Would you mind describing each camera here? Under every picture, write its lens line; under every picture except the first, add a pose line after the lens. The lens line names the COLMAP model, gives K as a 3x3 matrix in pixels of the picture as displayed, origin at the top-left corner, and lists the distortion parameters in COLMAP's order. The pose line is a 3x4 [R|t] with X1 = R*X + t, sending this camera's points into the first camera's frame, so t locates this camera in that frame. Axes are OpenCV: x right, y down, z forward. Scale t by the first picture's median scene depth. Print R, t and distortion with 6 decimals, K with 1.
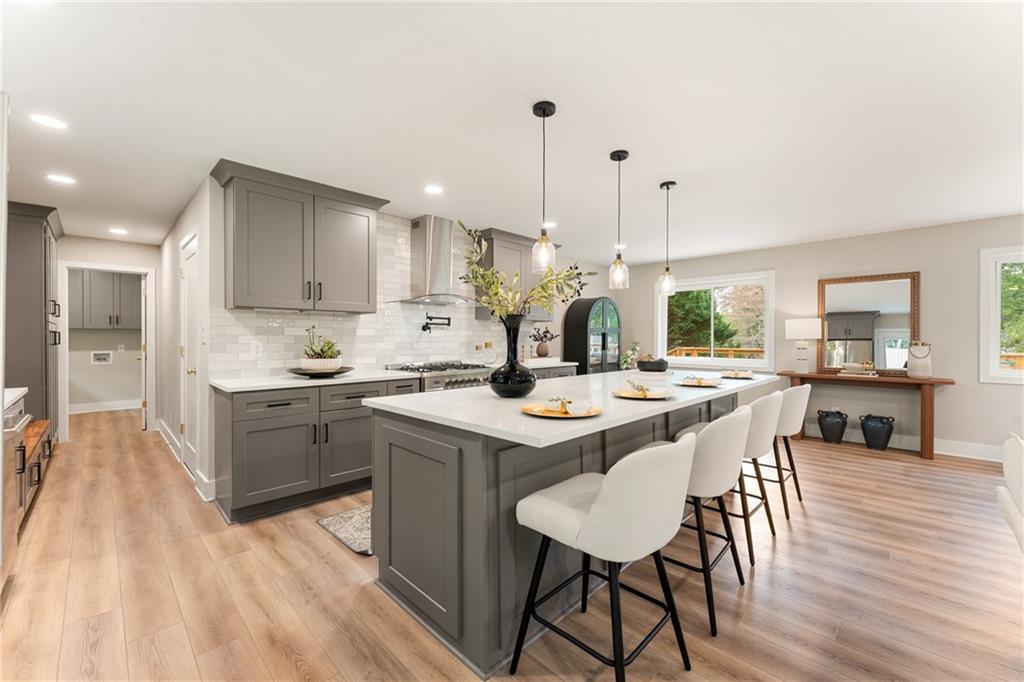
lens RADIAL K [[412.5, 0, 511.3], [0, 412.5, 342.4], [0, 0, 1]] dist [-0.000361, -0.000551]
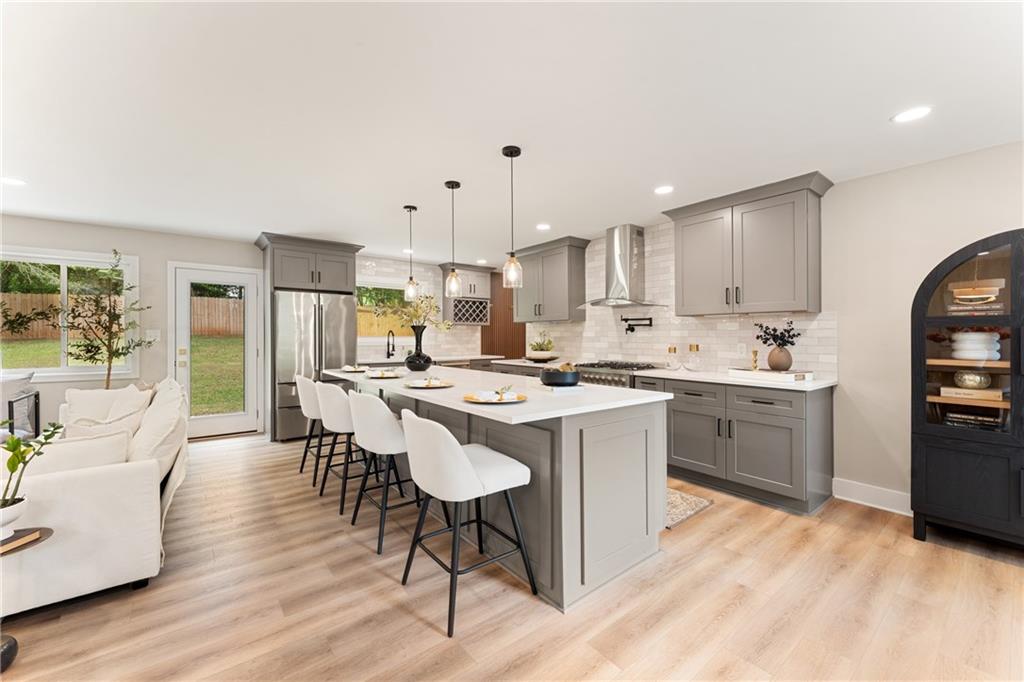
lens RADIAL K [[412.5, 0, 509.8], [0, 412.5, 333.0], [0, 0, 1]] dist [-0.000361, -0.000551]
pose [[-0.122640, -0.009823, -0.992403, 0.916904], [-0.013196, 0.999879, -0.008266, -0.012976], [0.992363, 0.012082, -0.122755, 0.841747]]
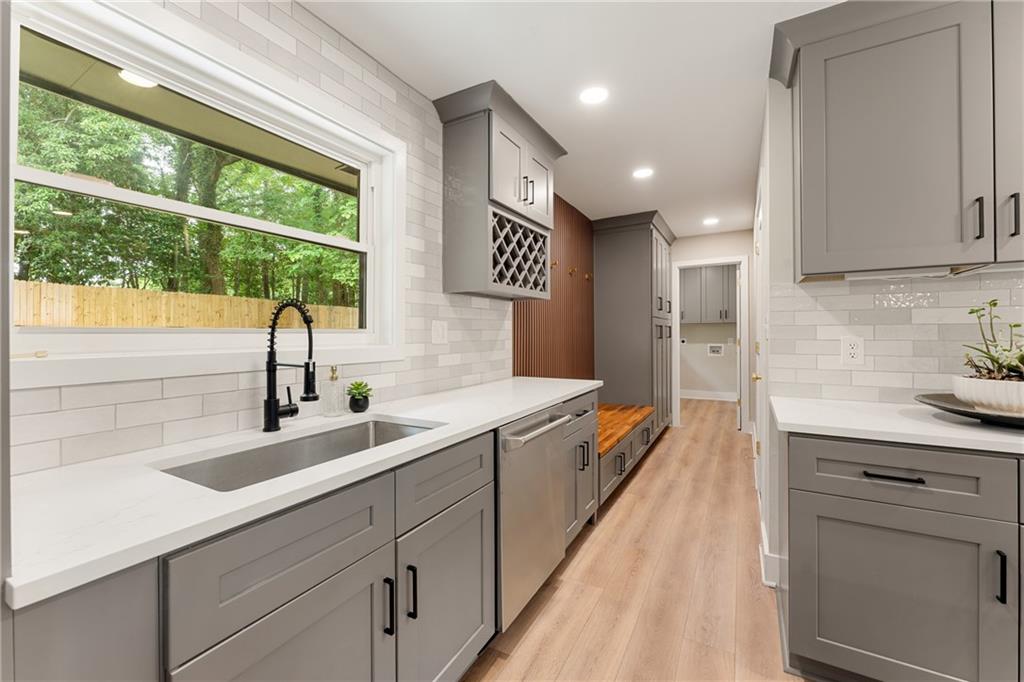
lens RADIAL K [[412.5, 0, 513.7], [0, 412.5, 330.9], [0, 0, 1]] dist [-0.000361, -0.000551]
pose [[0.269275, -0.008003, -0.963030, -0.157211], [-0.003355, 0.999952, -0.009248, -0.002338], [0.963057, 0.005722, 0.269235, 0.315563]]
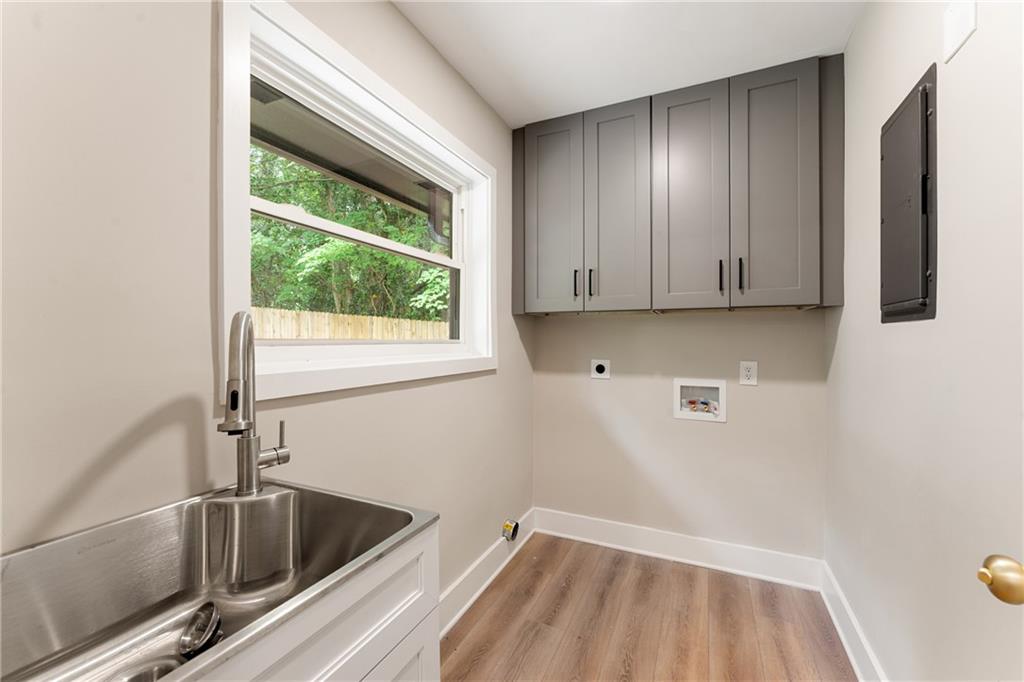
lens RADIAL K [[412.5, 0, 511.6], [0, 412.5, 340.3], [0, 0, 1]] dist [-0.000361, -0.000551]
pose [[0.370965, -0.010252, -0.928590, -0.155129], [-0.002982, 0.999921, -0.012231, -0.001020], [0.928642, 0.007307, 0.370905, 0.154369]]
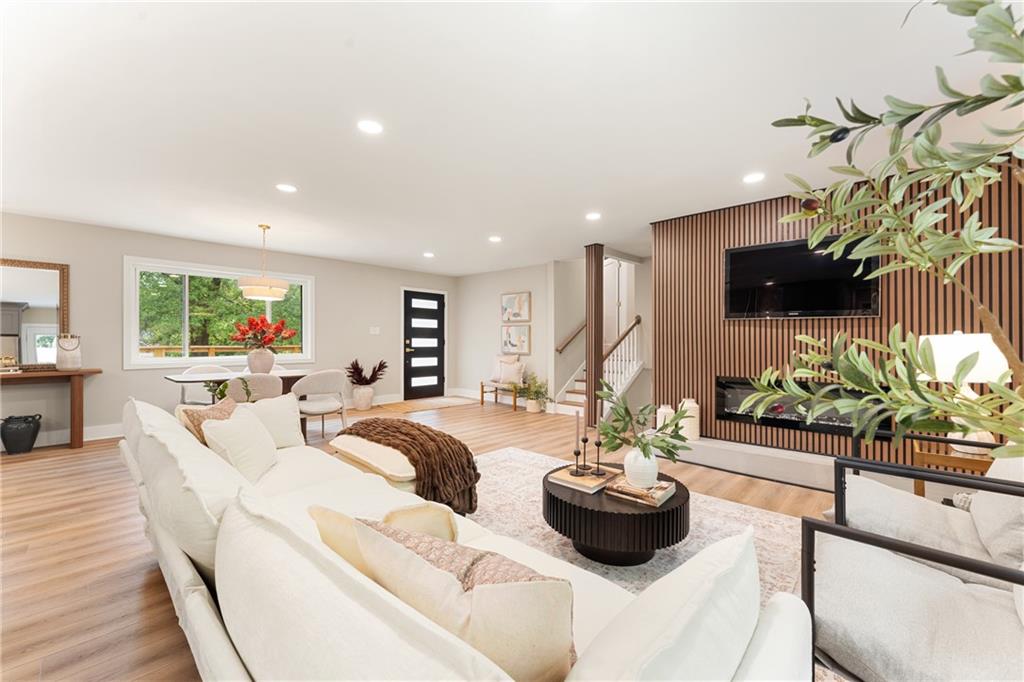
lens RADIAL K [[412.5, 0, 516.8], [0, 412.5, 338.5], [0, 0, 1]] dist [-0.000361, -0.000551]
pose [[-0.030418, 0.003233, 0.999532, -0.053911], [0.005358, 0.999981, -0.003071, 0.017828], [-0.999523, 0.005262, -0.030434, -0.068444]]
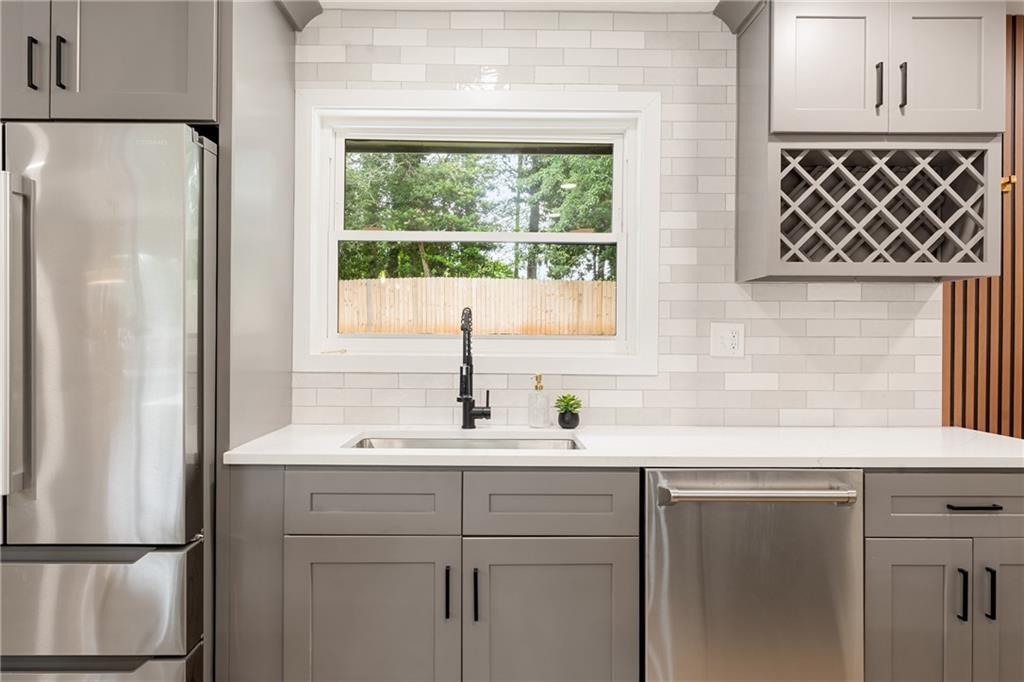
lens RADIAL K [[685.9, 0, 494.3], [0, 685.9, 335.9], [0, 0, 1]] dist [-0.004080, 0.007580]
pose [[-0.705495, -0.005319, -0.708695, -0.116740], [-0.013078, 0.999899, 0.005515, -0.009430], [0.708594, 0.013159, -0.705494, 0.646836]]
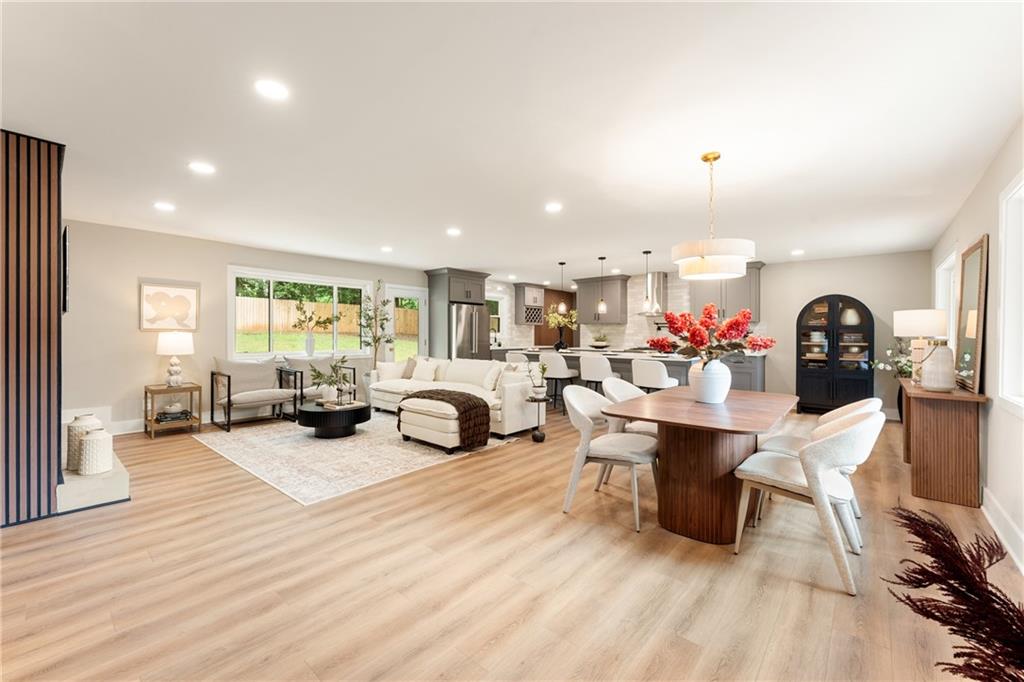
lens RADIAL K [[412.5, 0, 512.0], [0, 412.5, 331.0], [0, 0, 1]] dist [-0.000361, -0.000551]
pose [[0.059423, -0.007034, -0.998208, 1.704628], [-0.017561, 0.999813, -0.008091, 0.001797], [0.998078, 0.018011, 0.059288, 0.212382]]
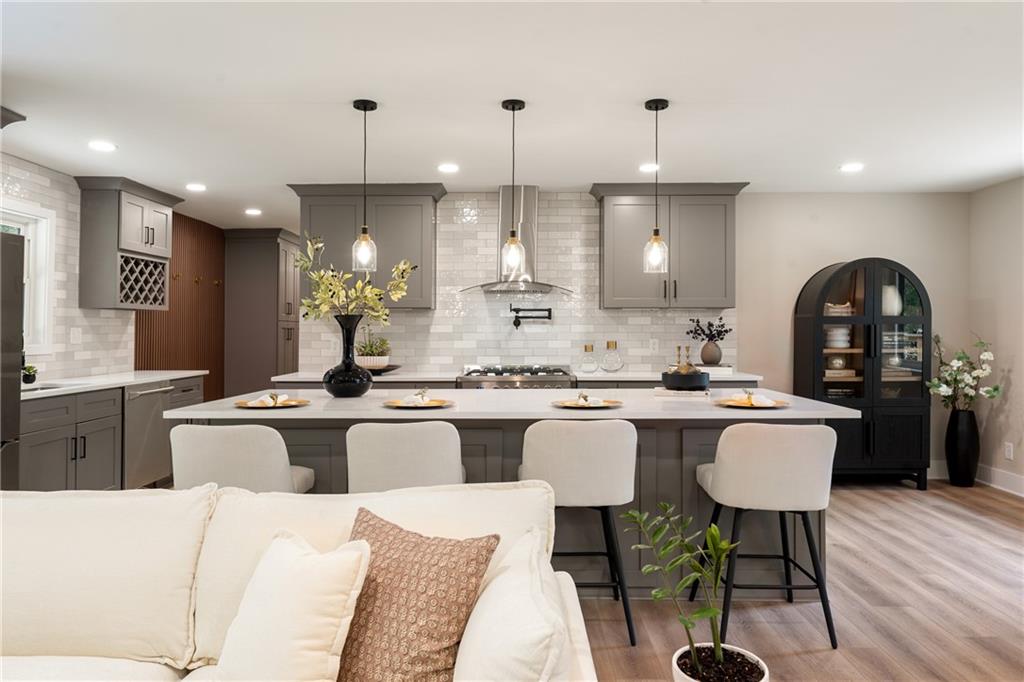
lens RADIAL K [[685.9, 0, 521.7], [0, 685.9, 316.4], [0, 0, 1]] dist [-0.004080, 0.007580]
pose [[0.703313, -0.016654, -0.710685, 0.773817], [-0.005634, 0.999564, -0.028999, -0.008636], [0.710858, 0.024399, 0.702912, 0.063760]]
